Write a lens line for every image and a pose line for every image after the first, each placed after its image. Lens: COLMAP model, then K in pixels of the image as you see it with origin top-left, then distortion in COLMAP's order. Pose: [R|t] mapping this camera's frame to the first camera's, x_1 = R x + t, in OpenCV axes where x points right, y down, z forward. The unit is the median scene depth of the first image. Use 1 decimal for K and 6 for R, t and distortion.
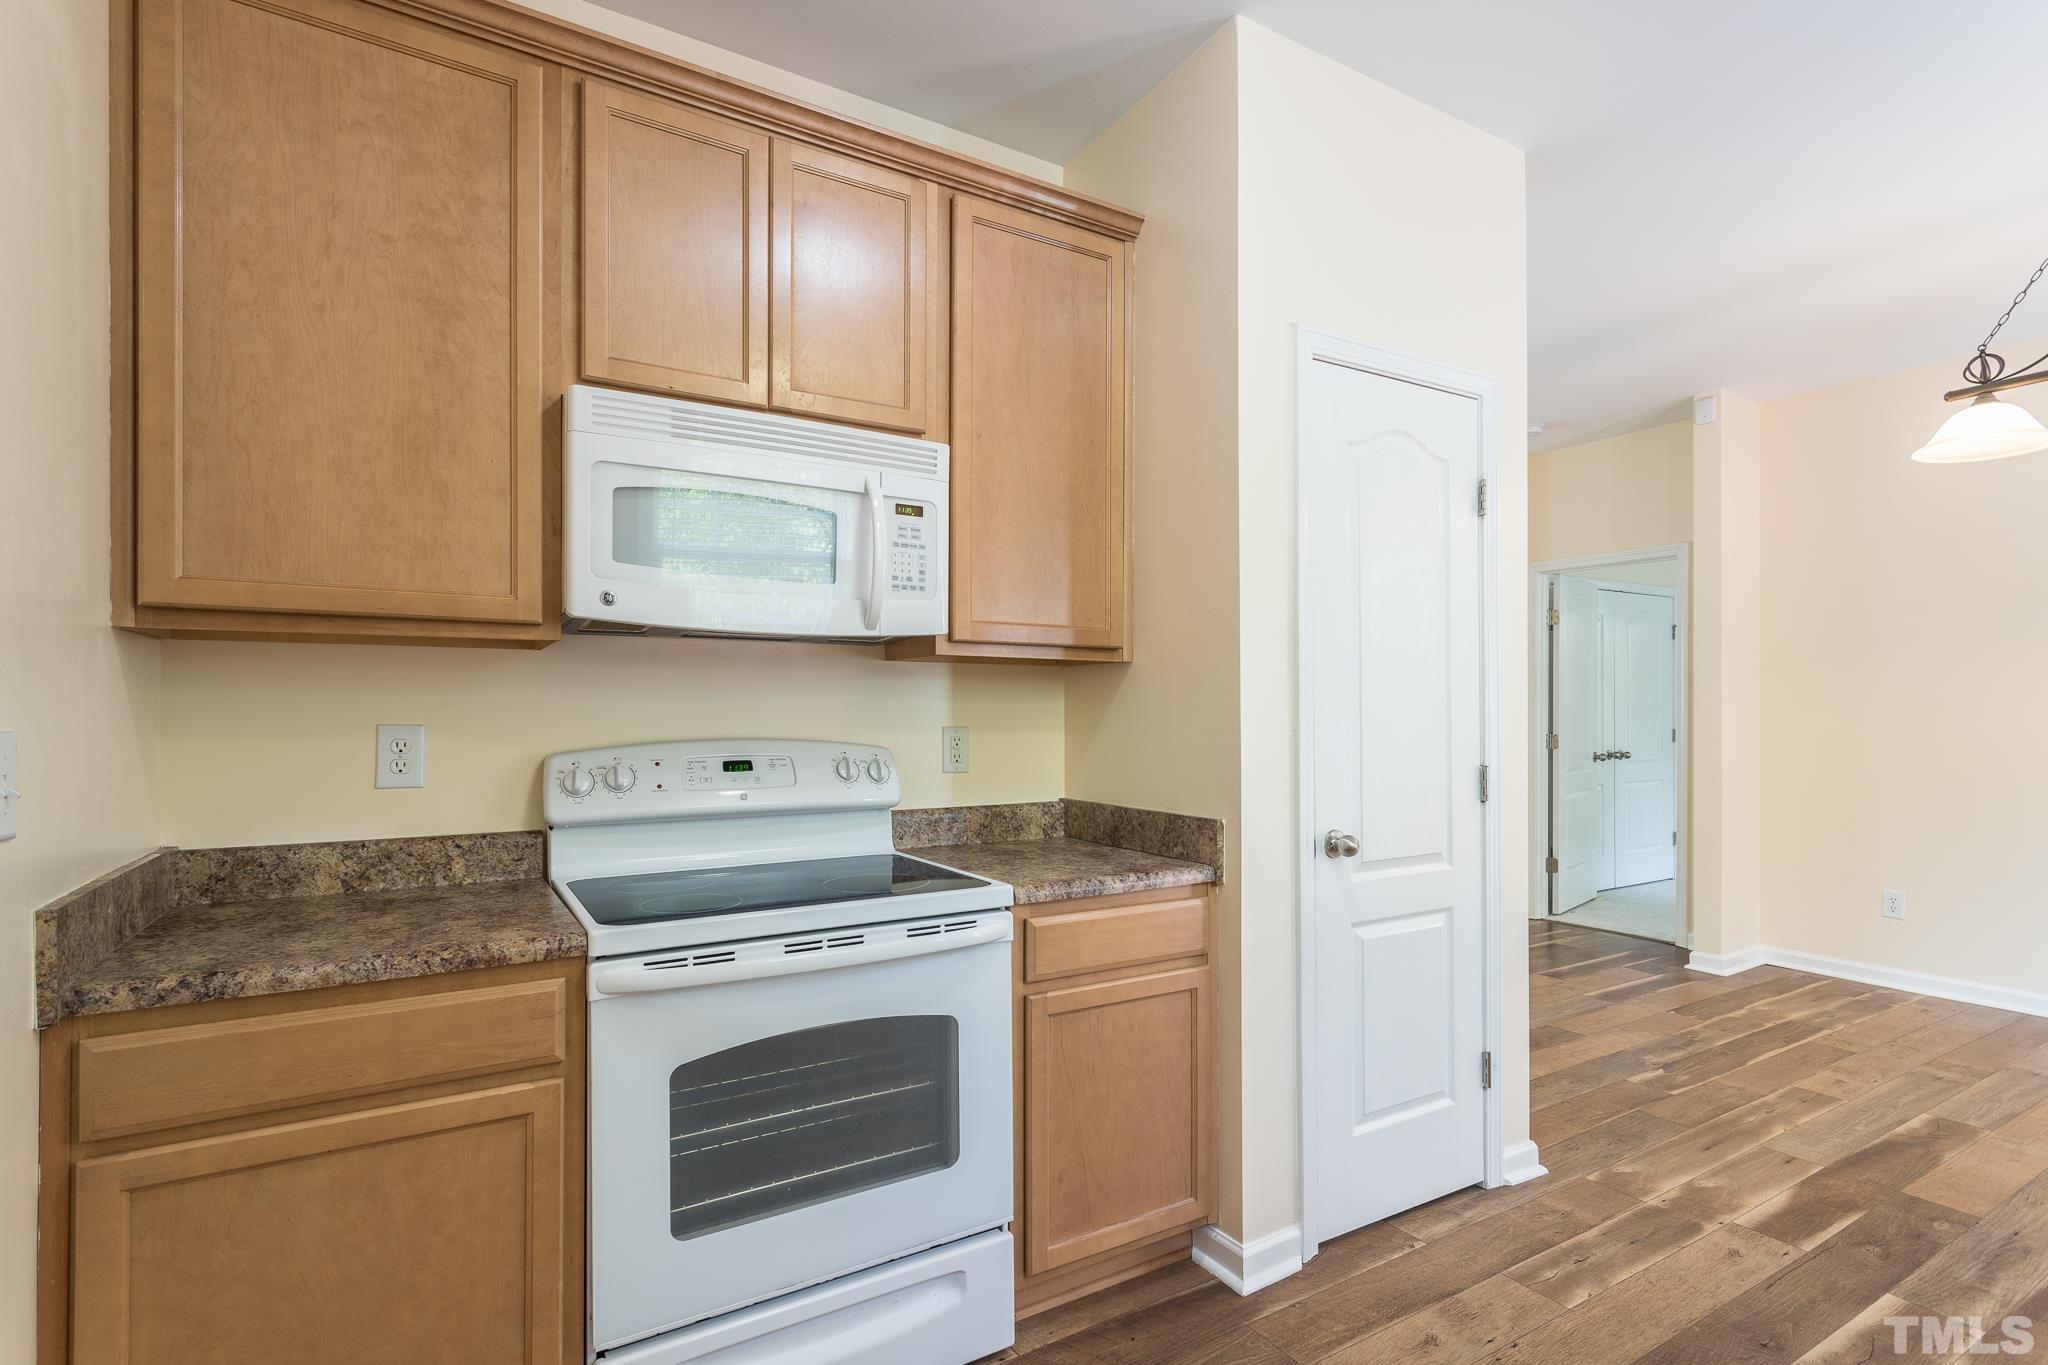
lens RADIAL K [[981.7, 0, 1023.3], [0, 981.7, 710.4], [0, 0, 1]] dist [-0.000239, -0.000070]
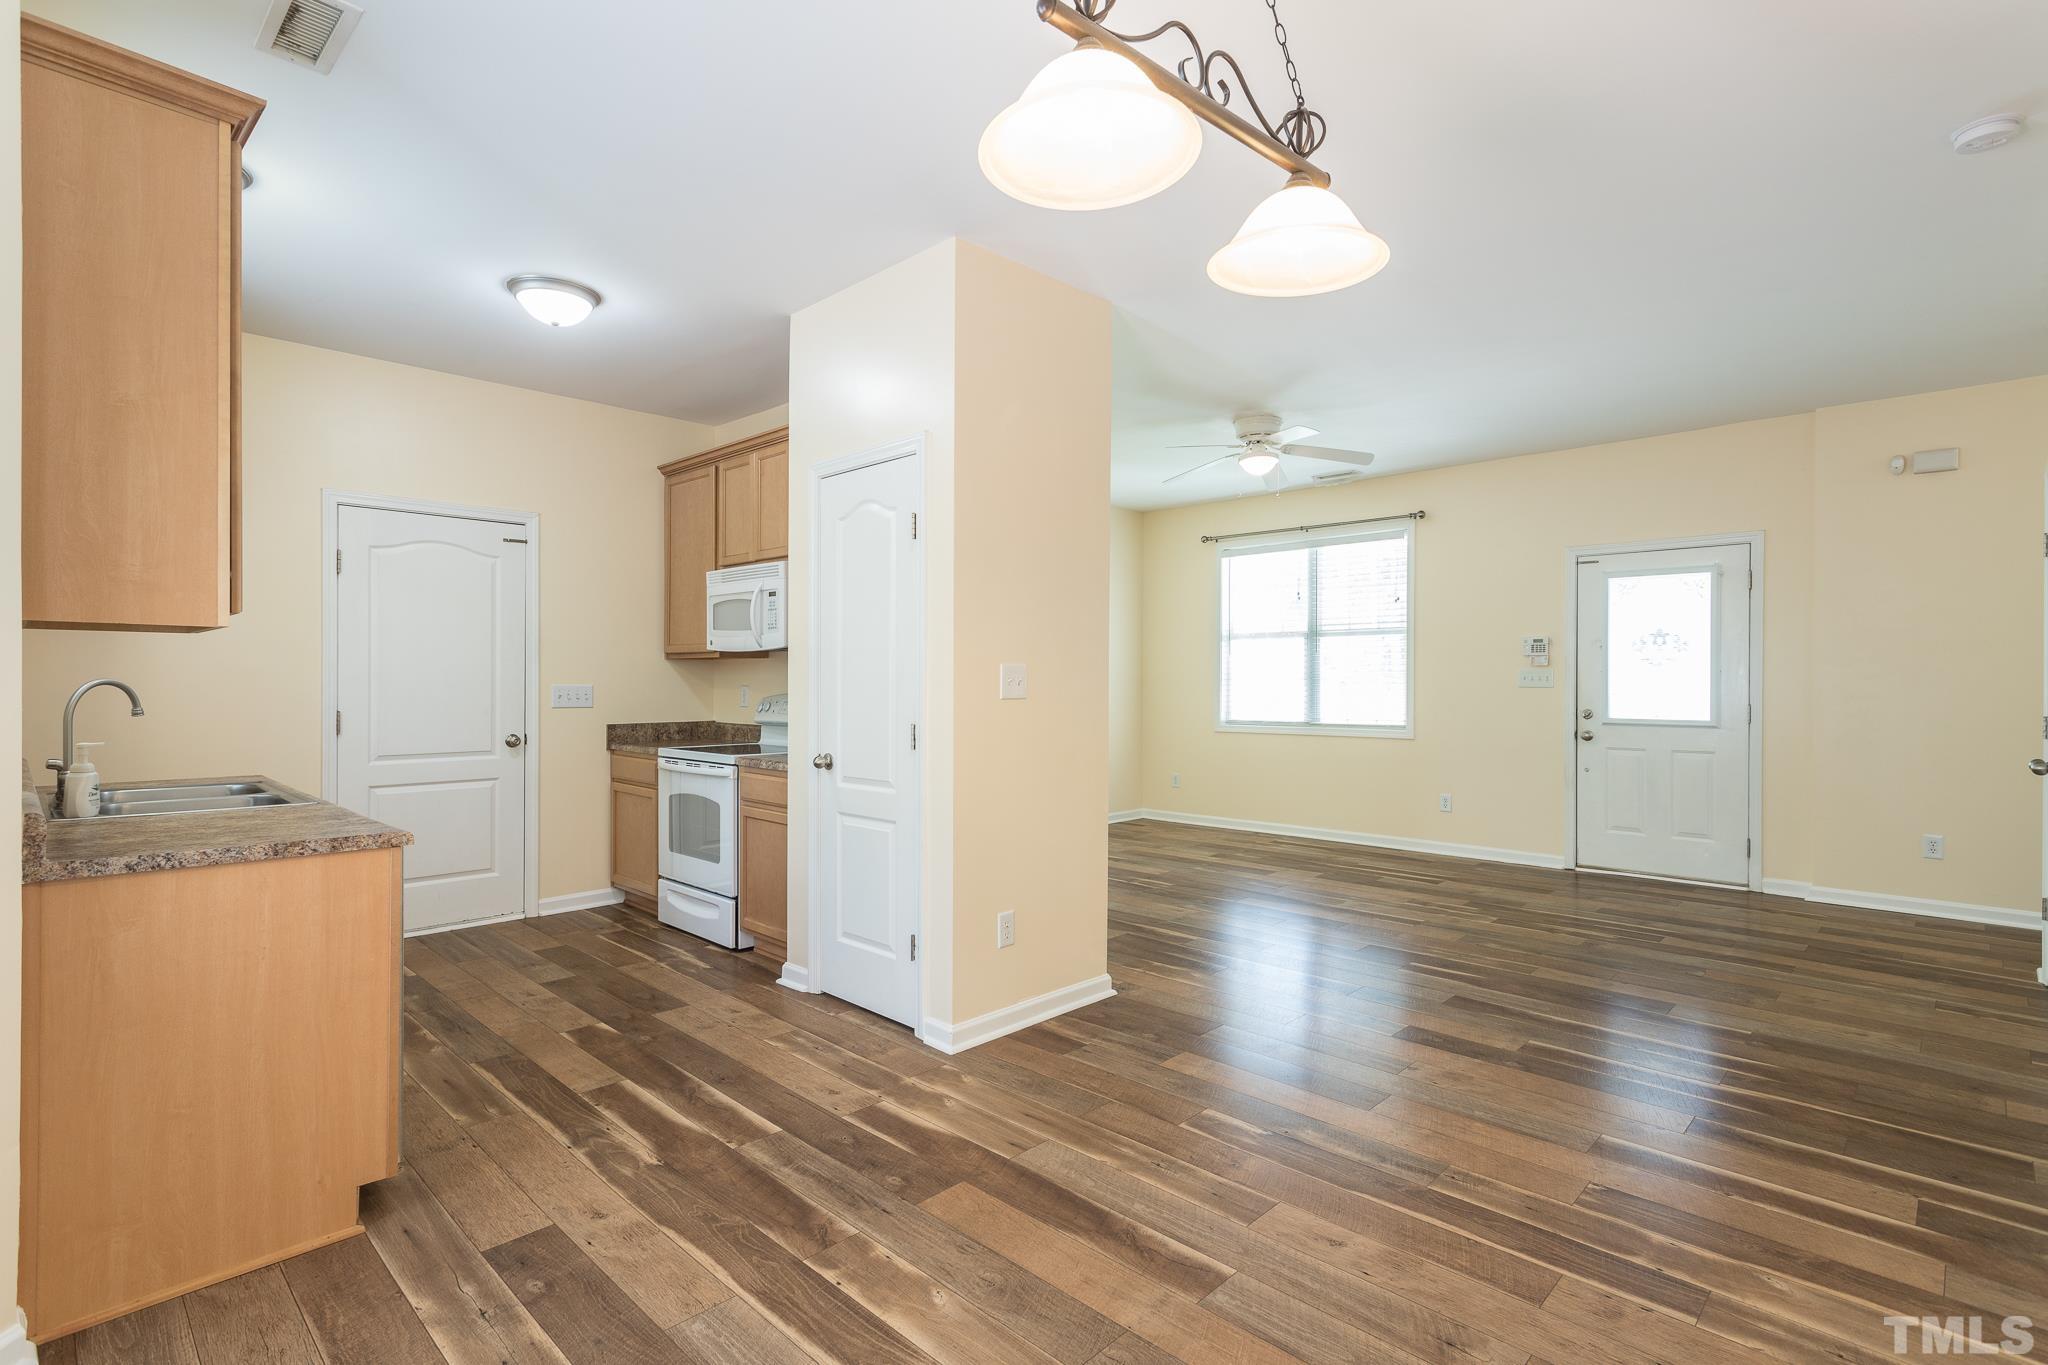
lens RADIAL K [[978.9, 0, 1023.0], [0, 978.9, 680.7], [0, 0, 1]] dist [0.003408, 0.000549]
pose [[0.252697, 0.002232, -0.967543, 1.519071], [-0.000326, 0.999997, 0.002222, -0.005986], [0.967545, -0.000246, 0.252697, 0.668440]]
